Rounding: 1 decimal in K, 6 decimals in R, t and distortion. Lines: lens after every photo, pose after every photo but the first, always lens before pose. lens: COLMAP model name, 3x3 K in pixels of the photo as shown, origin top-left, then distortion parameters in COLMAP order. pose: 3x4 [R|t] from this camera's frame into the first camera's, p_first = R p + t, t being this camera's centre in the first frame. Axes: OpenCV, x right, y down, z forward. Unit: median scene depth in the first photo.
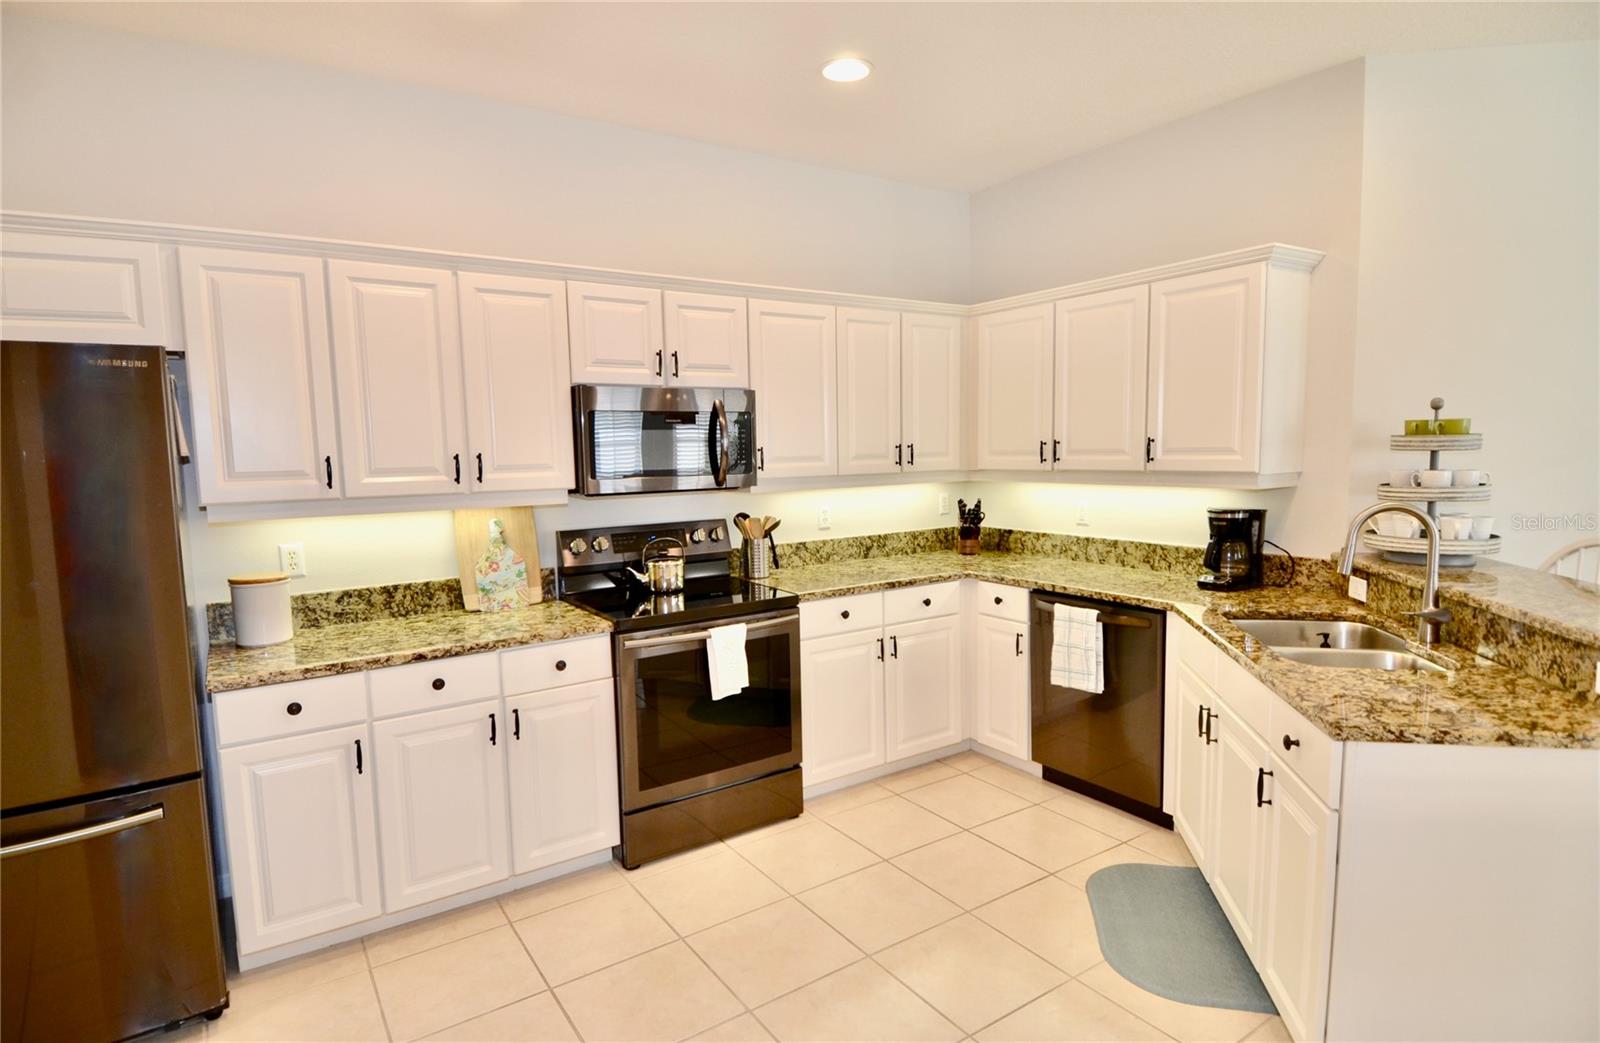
lens RADIAL K [[832.8, 0, 795.1], [0, 832.8, 533.7], [0, 0, 1]] dist [0.051567, -0.057267]
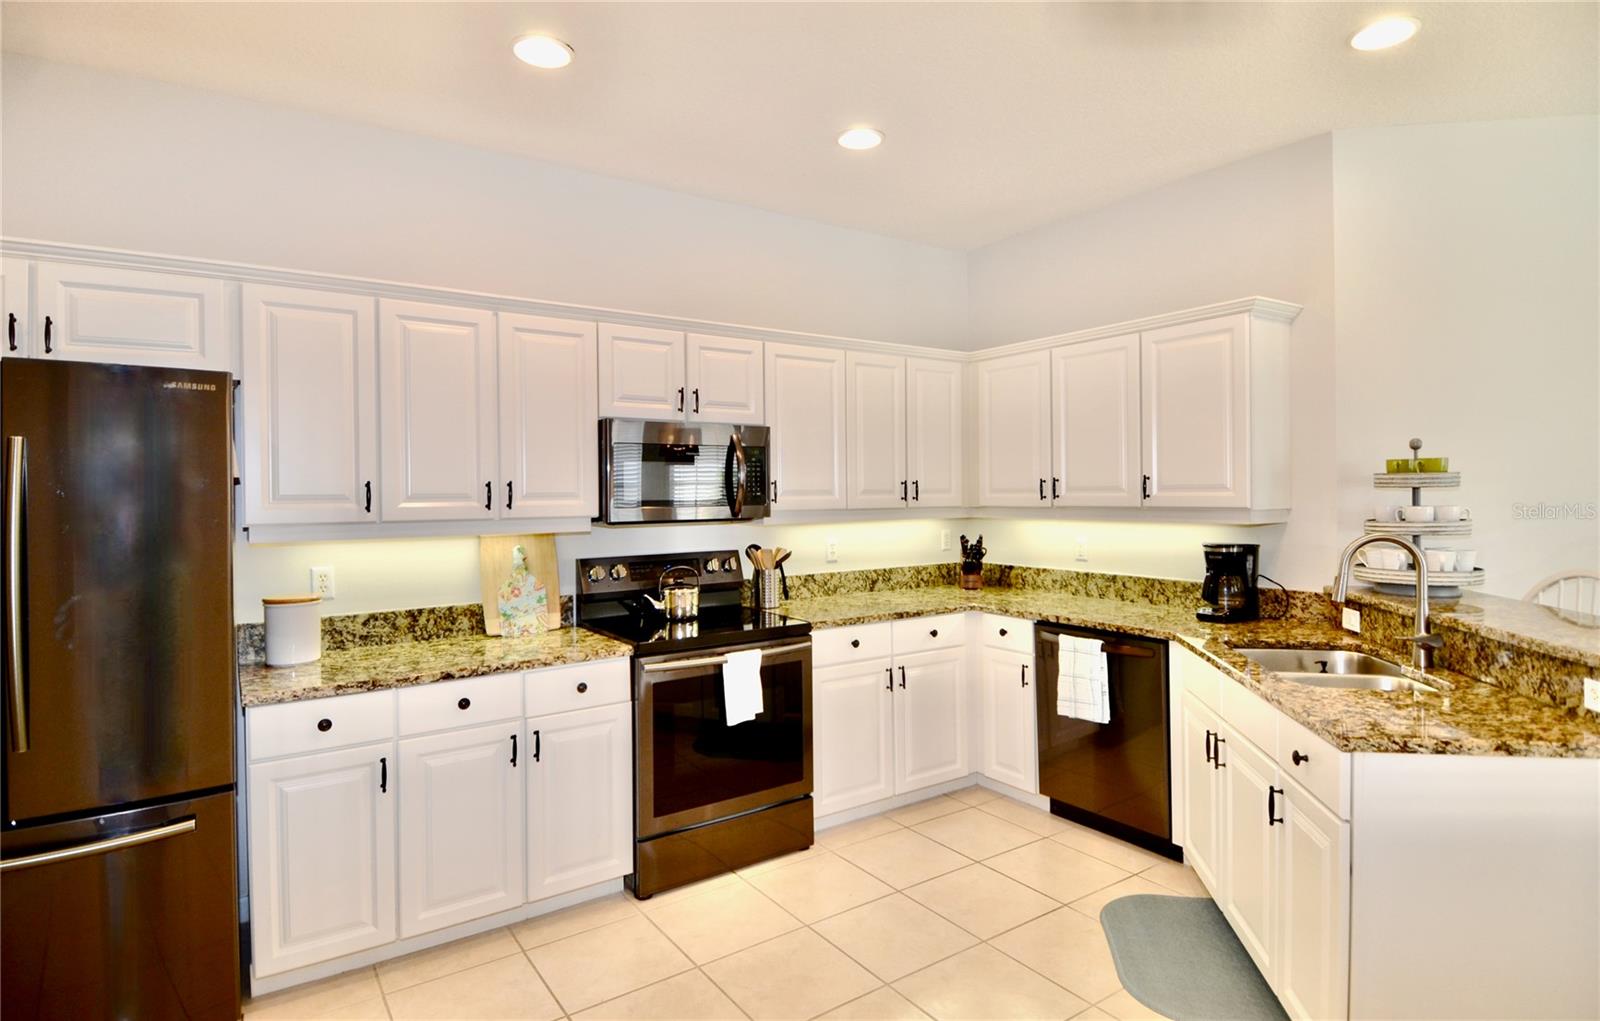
lens RADIAL K [[825.3, 0, 795.5], [0, 825.3, 496.2], [0, 0, 1]] dist [0.050178, -0.054962]
pose [[0.999878, 0.009950, 0.012039, -0.029962], [-0.008681, 0.994824, -0.101238, 0.022323], [-0.012984, 0.101121, 0.994789, -0.029832]]
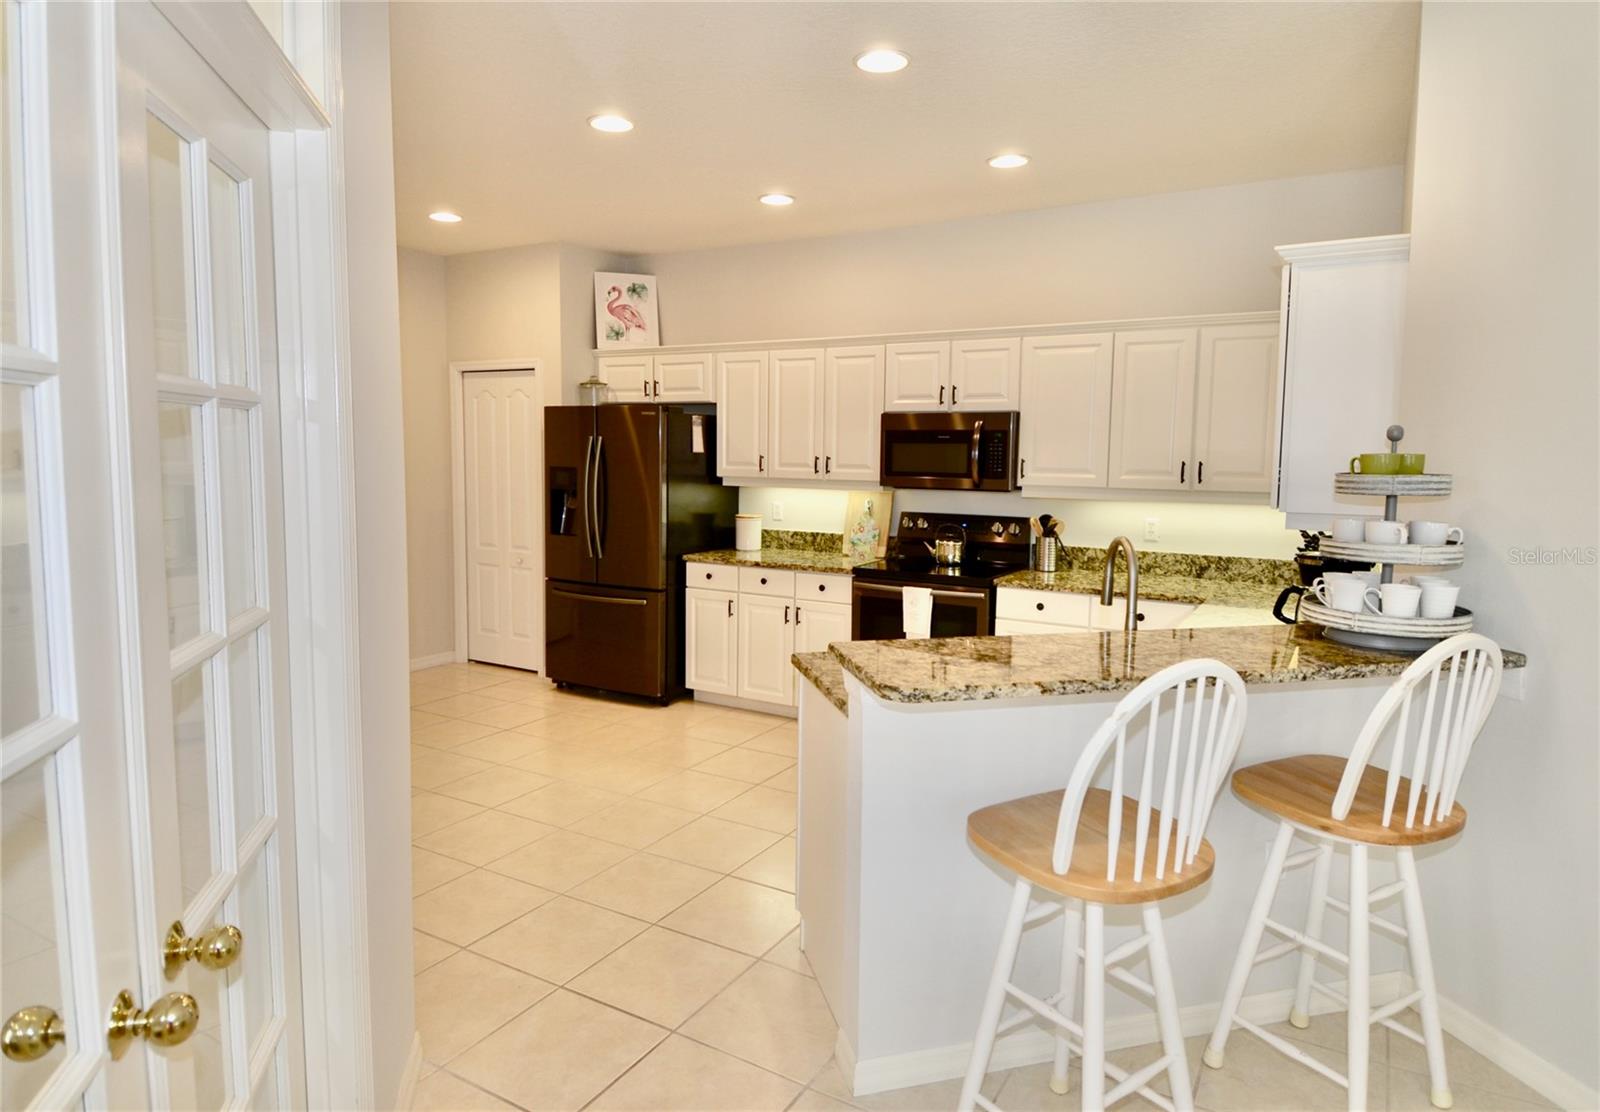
lens RADIAL K [[942.8, 0, 814.9], [0, 942.8, 531.0], [0, 0, 1]] dist [0.045590, -0.000591]
pose [[0.438690, 0.105093, -0.892472, 1.174617], [-0.116154, 0.991438, 0.059652, -0.052404], [0.891100, 0.077496, 0.447141, 0.142199]]
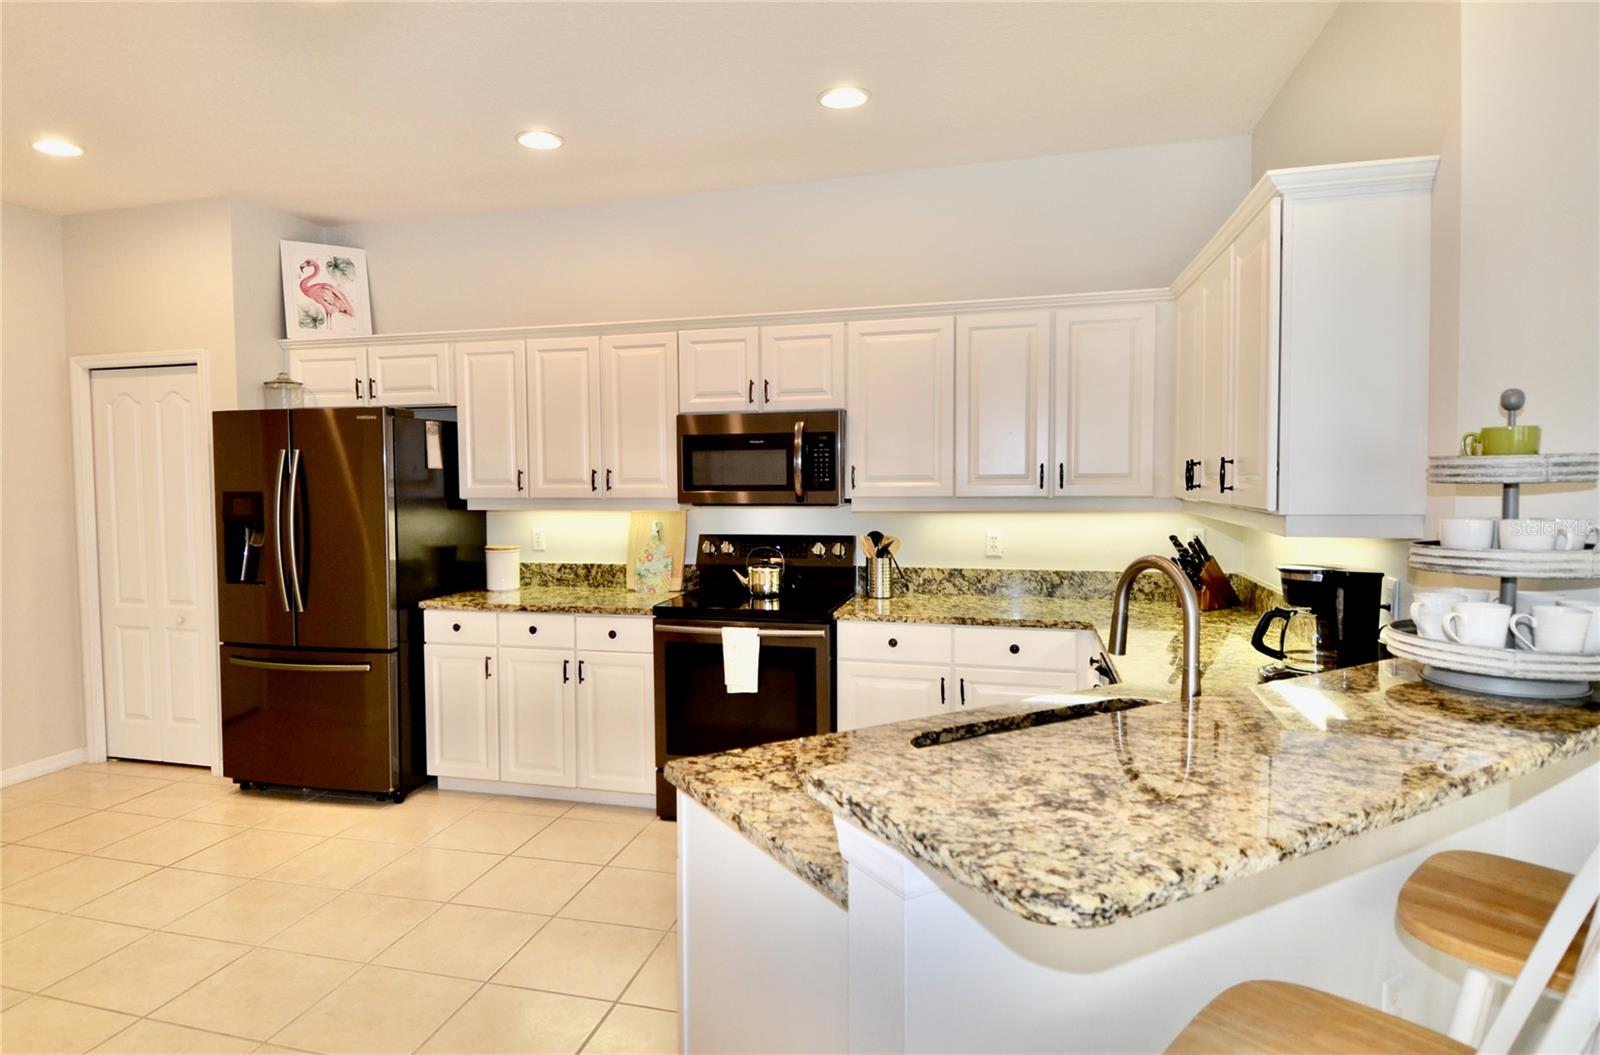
lens RADIAL K [[920.4, 0, 752.2], [0, 920.4, 521.2], [0, 0, 1]] dist [0.056052, -0.060767]
pose [[0.647234, 0.054274, -0.760357, 0.814262], [-0.084531, 0.996420, -0.000831, -0.028547], [0.757590, 0.064812, 0.649505, 0.204674]]
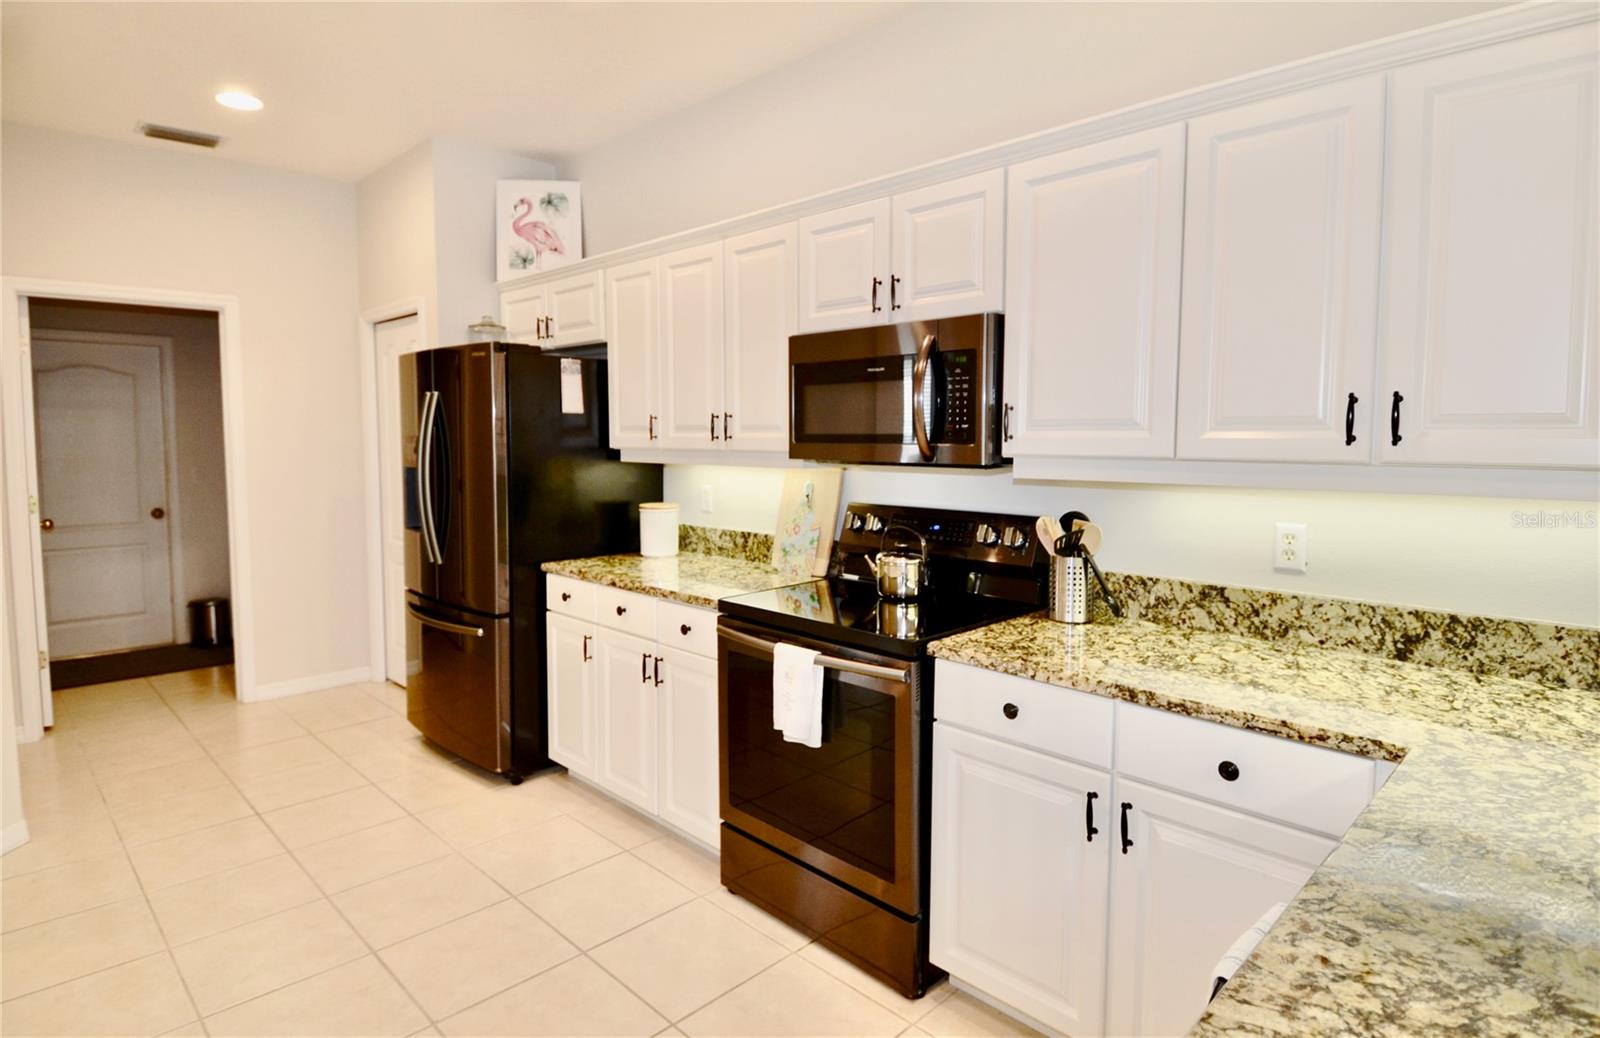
lens RADIAL K [[848.3, 0, 799.9], [0, 848.3, 496.2], [0, 0, 1]] dist [0.049385, -0.056290]
pose [[0.191084, 0.092311, -0.977223, 0.612782], [-0.107621, 0.991536, 0.072620, -0.072379], [0.975656, 0.091293, 0.199401, 0.809593]]
